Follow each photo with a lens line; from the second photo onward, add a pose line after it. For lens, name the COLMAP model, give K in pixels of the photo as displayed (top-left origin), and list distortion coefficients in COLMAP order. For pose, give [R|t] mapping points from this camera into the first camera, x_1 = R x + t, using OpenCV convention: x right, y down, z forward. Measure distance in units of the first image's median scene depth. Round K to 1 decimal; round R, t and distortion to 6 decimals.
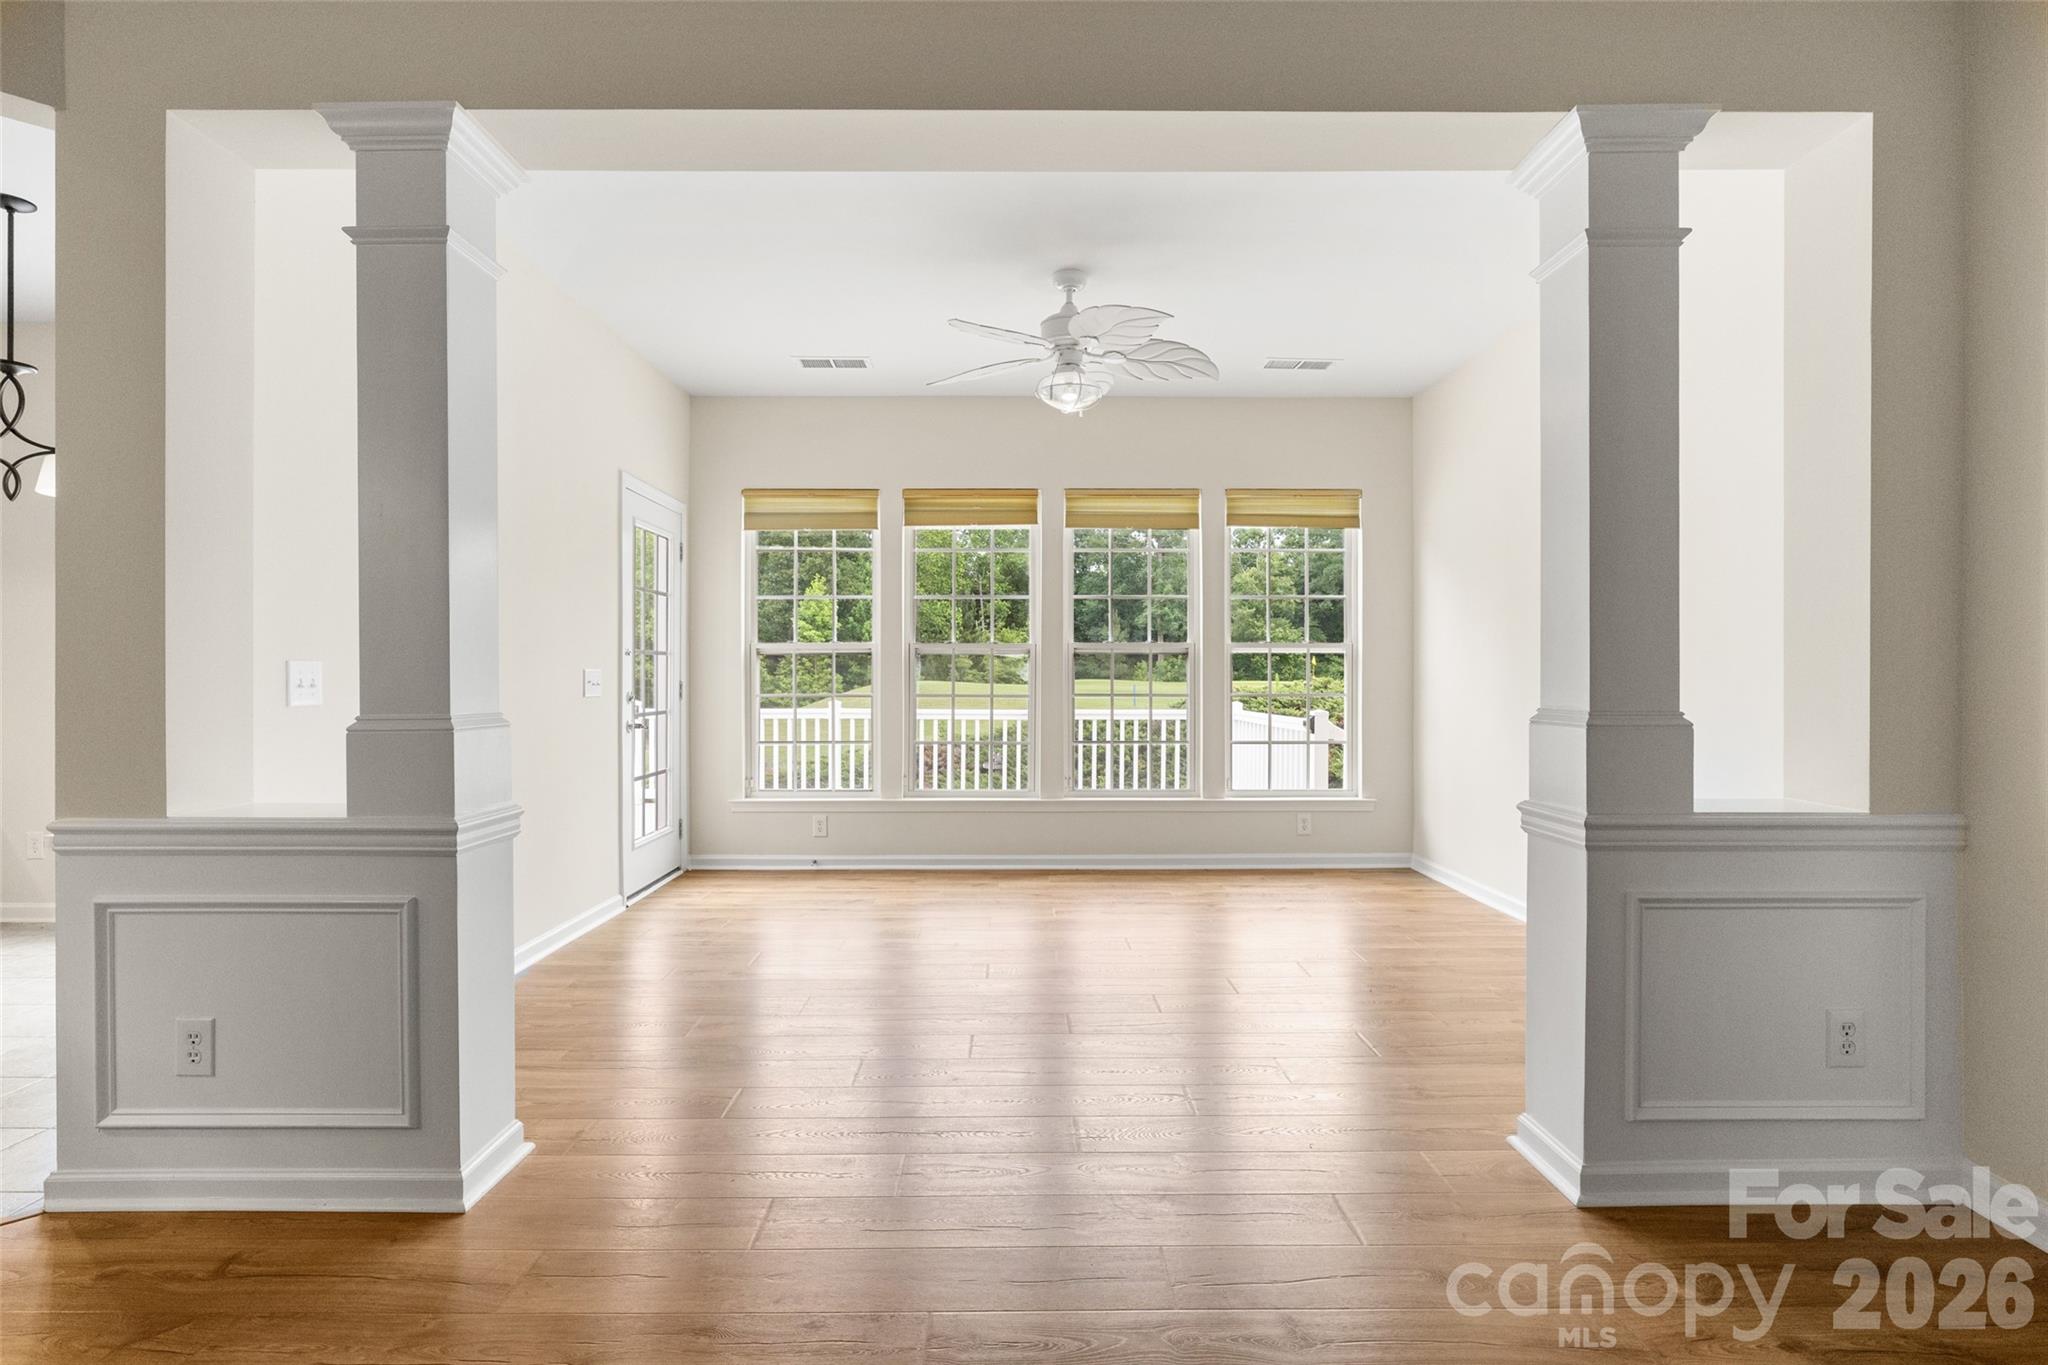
lens RADIAL K [[980.2, 0, 1009.8], [0, 980.2, 680.1], [0, 0, 1]] dist [-0.009159, -0.000258]
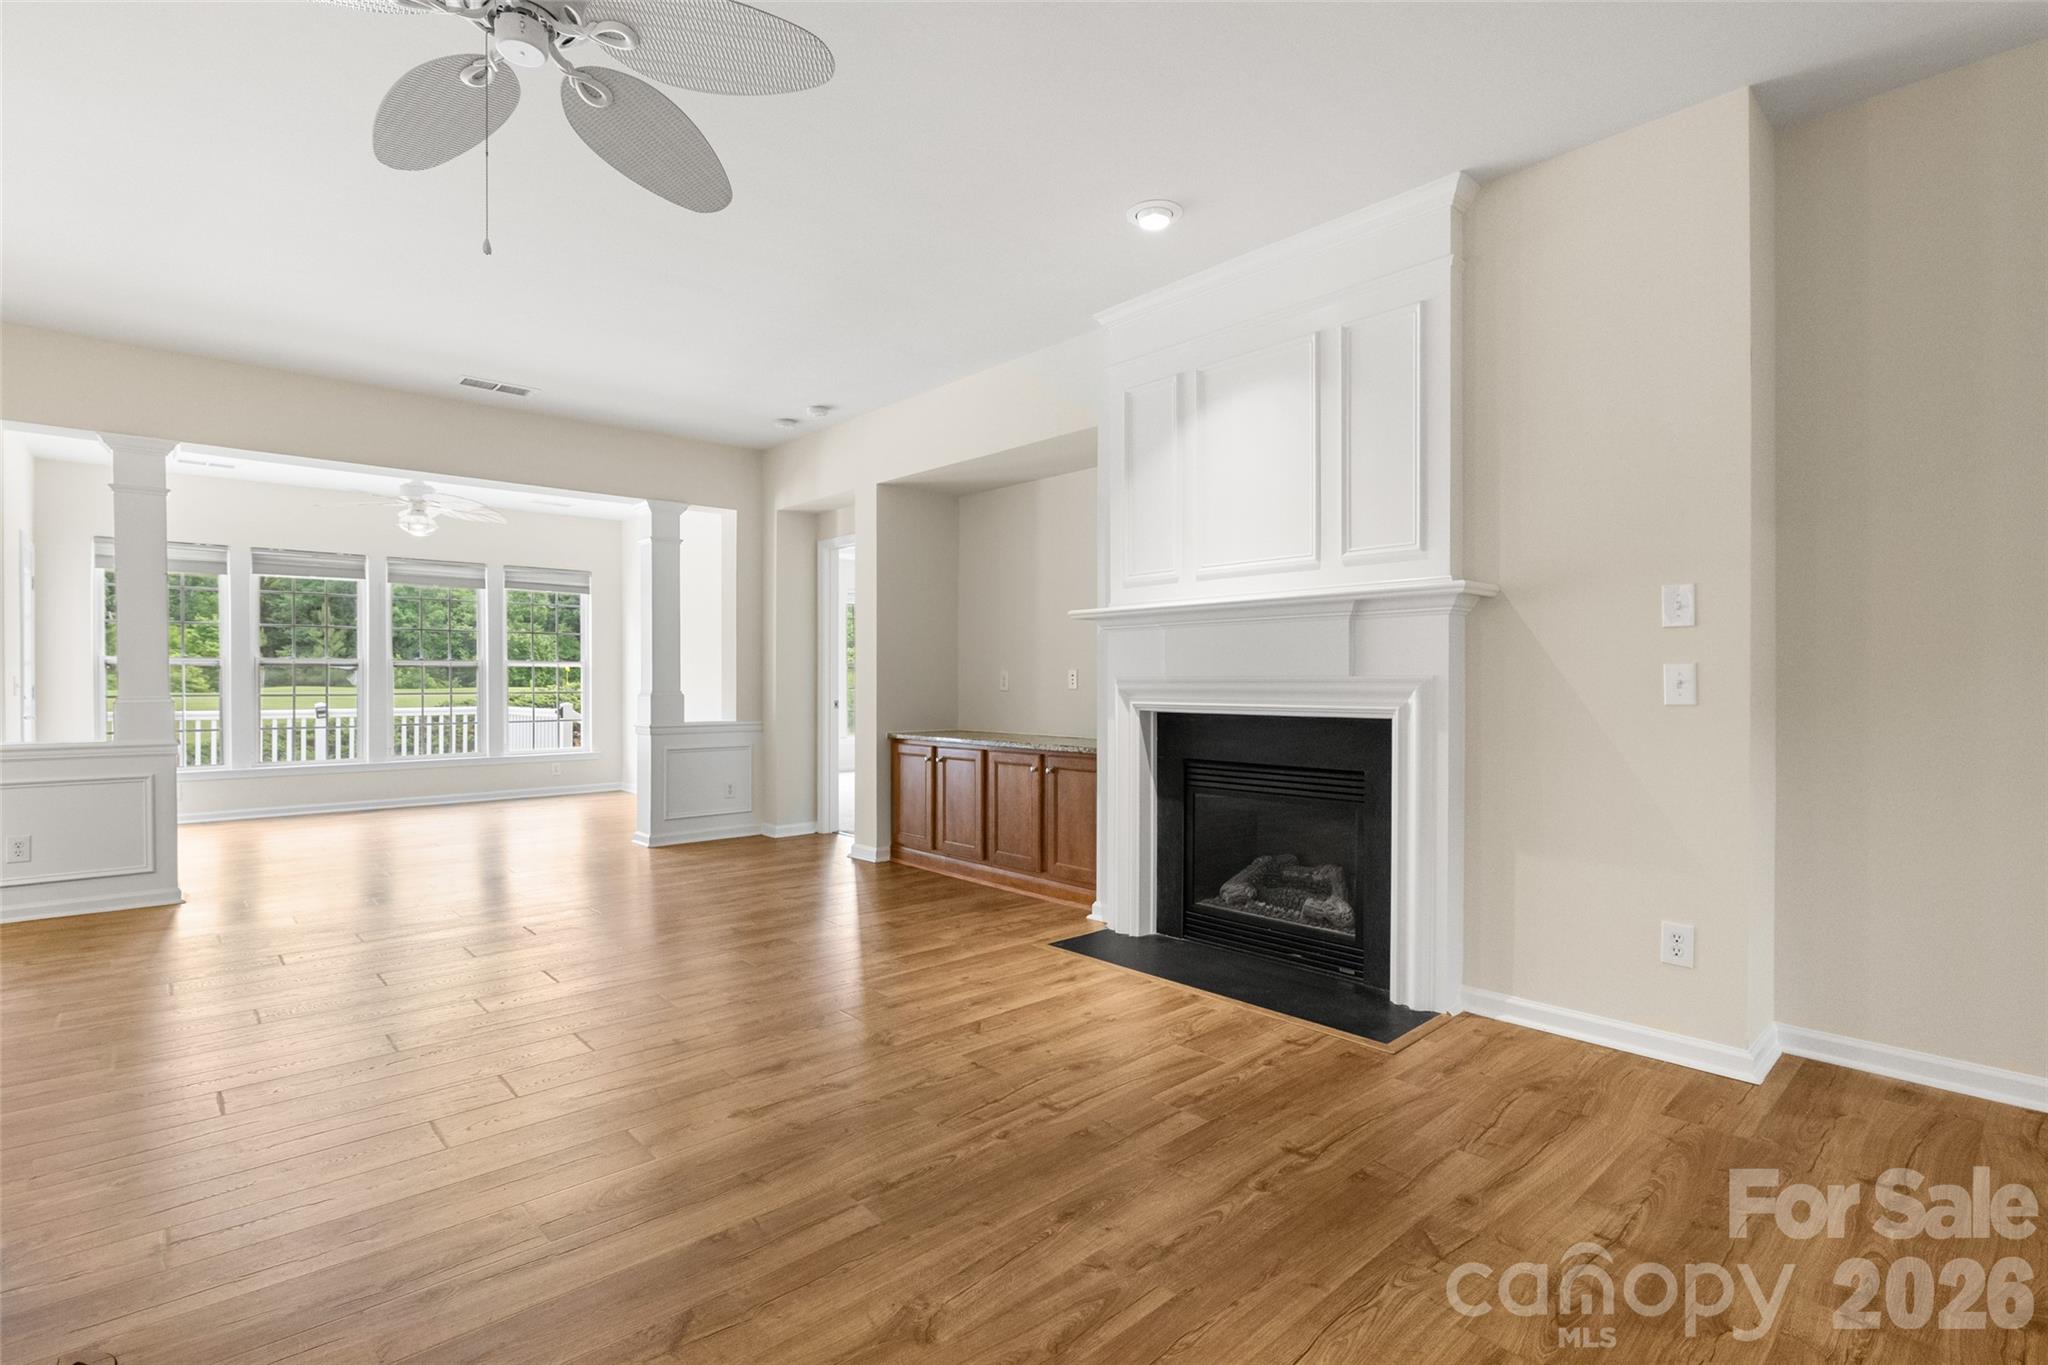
lens RADIAL K [[980.2, 0, 1015.4], [0, 980.2, 682.4], [0, 0, 1]] dist [-0.009159, -0.000258]
pose [[0.745428, -0.004242, 0.666573, -0.222035], [0.006497, 0.999978, -0.000901, 0.004652], [-0.666555, 0.005002, 0.745439, -0.748605]]
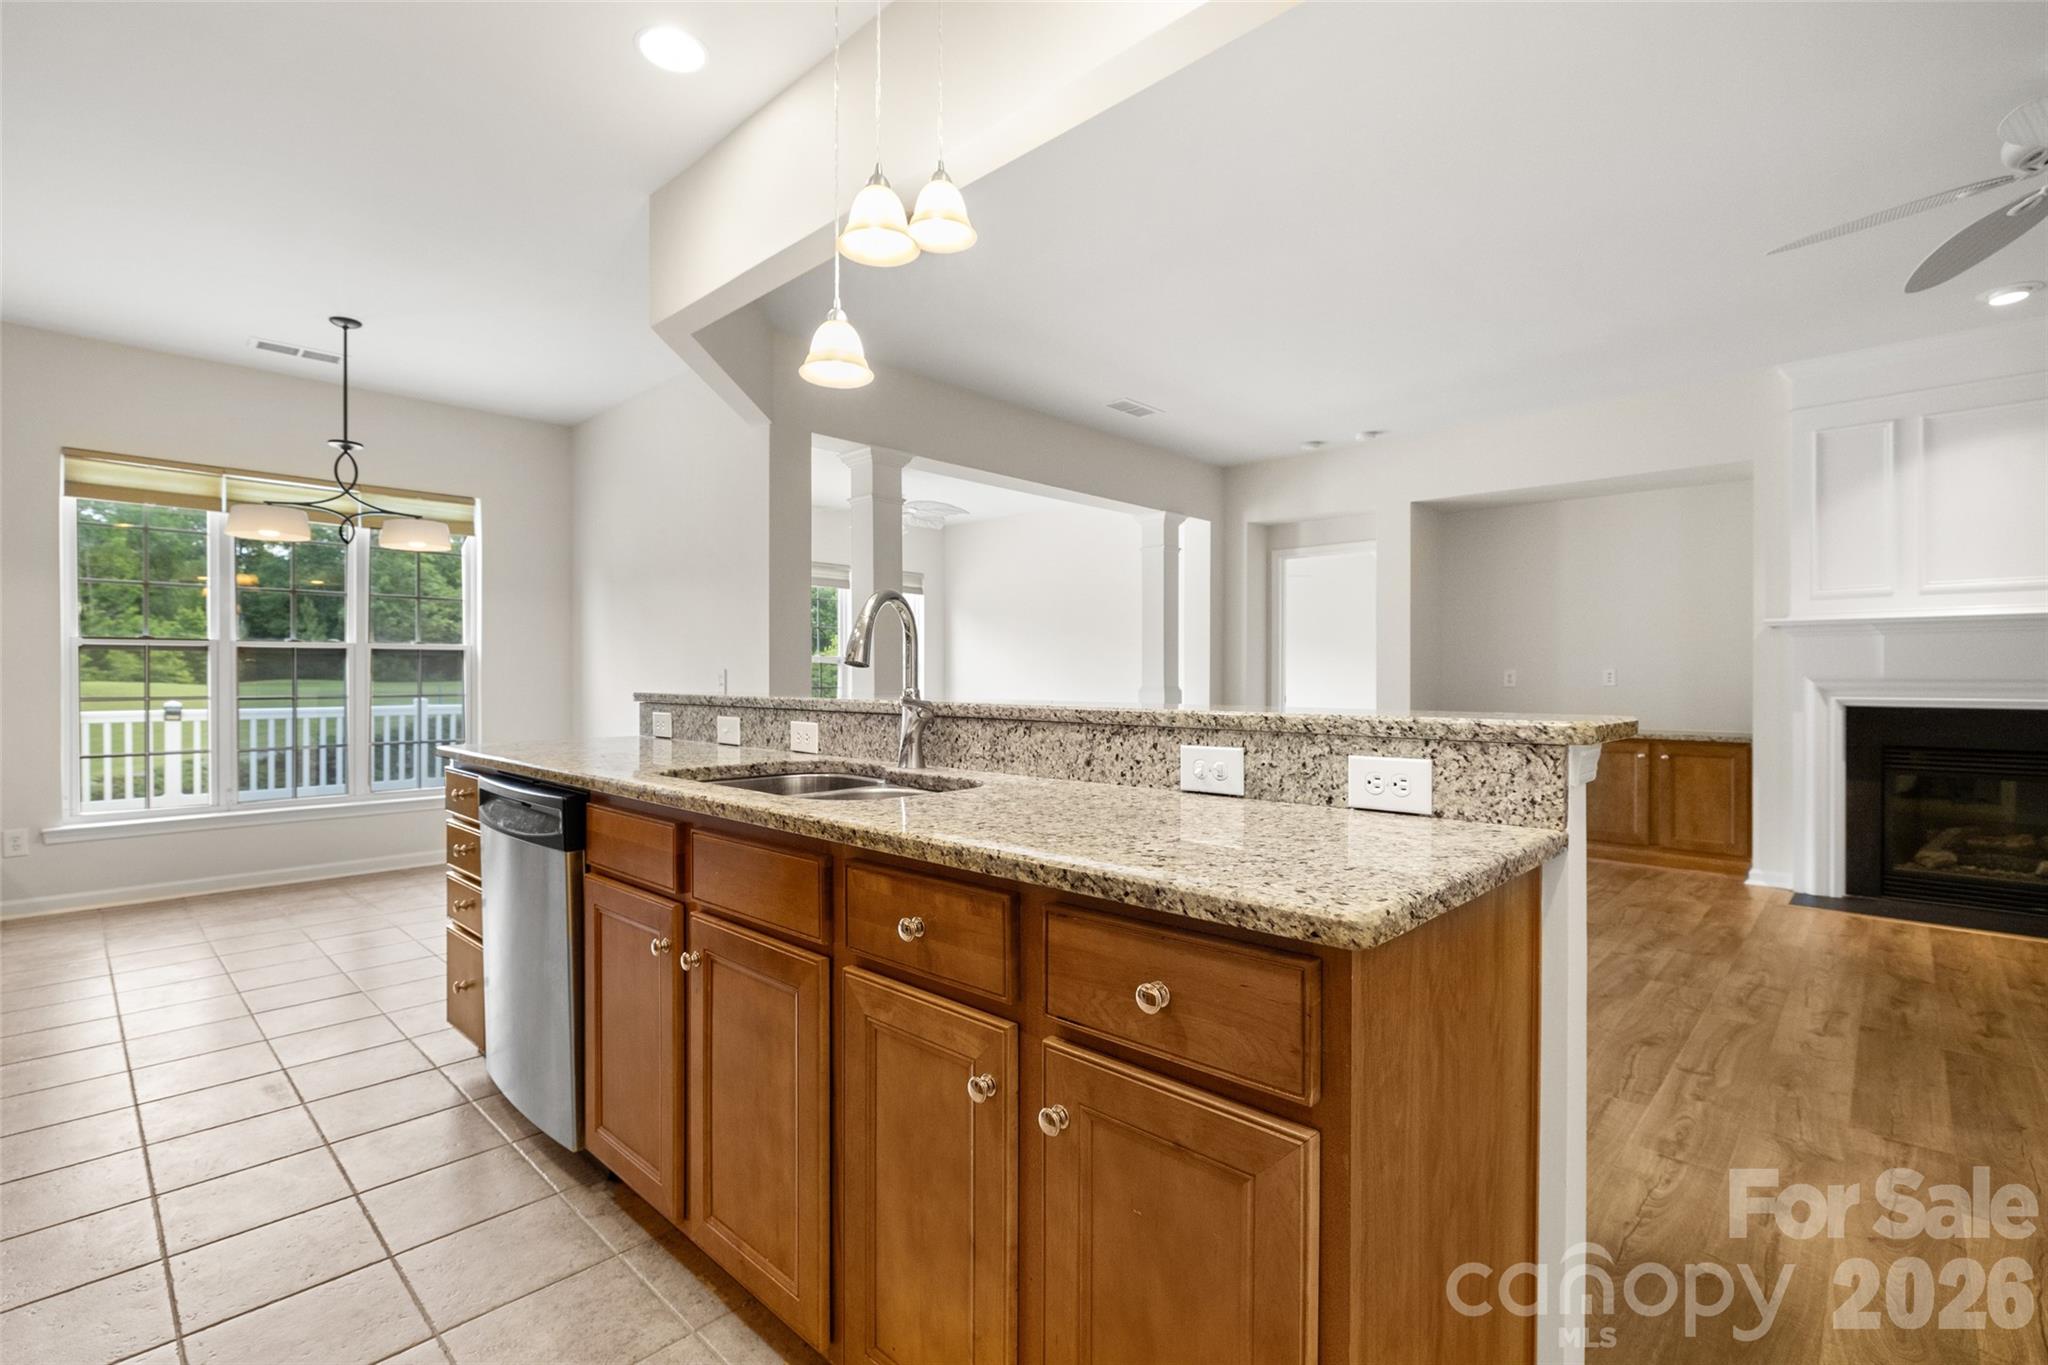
lens RADIAL K [[931.8, 0, 1014.7], [0, 931.8, 681.6], [0, 0, 1]] dist [-0.000741, 0.000414]
pose [[0.694926, -0.003224, 0.719074, -0.752658], [0.002236, 0.999995, 0.002323, 0.001719], [-0.719078, -0.000006, 0.694930, -0.316464]]
